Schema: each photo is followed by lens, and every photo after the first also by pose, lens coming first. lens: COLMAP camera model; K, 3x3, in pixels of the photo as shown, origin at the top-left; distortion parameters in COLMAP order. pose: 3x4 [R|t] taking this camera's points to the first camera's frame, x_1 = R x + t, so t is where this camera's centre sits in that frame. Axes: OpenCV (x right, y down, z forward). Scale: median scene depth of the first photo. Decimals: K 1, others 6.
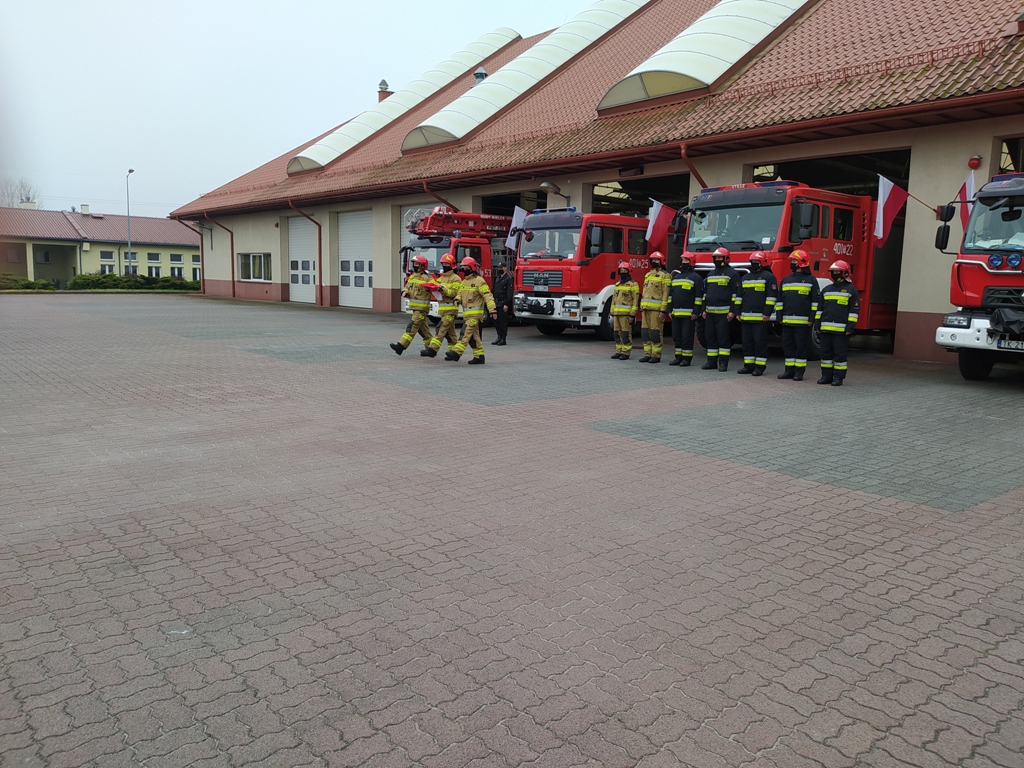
lens RADIAL K [[747.4, 0, 512.0], [0, 747.4, 384.0], [0, 0, 1]] dist [0.088046, -0.106886]
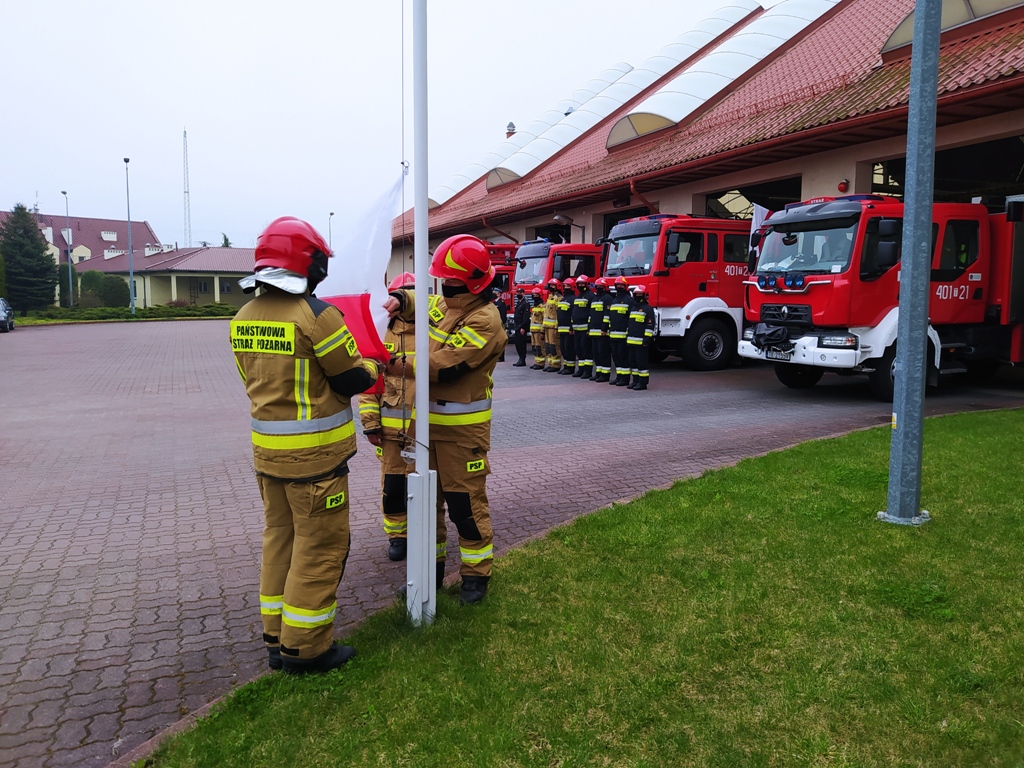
lens RADIAL K [[747.4, 0, 512.0], [0, 747.4, 384.0], [0, 0, 1]] dist [0.088046, -0.106886]
pose [[0.958631, 0.007875, -0.284544, 0.532204], [-0.014775, 0.999646, -0.022110, 0.020010], [0.284269, 0.025400, 0.958408, -0.170084]]
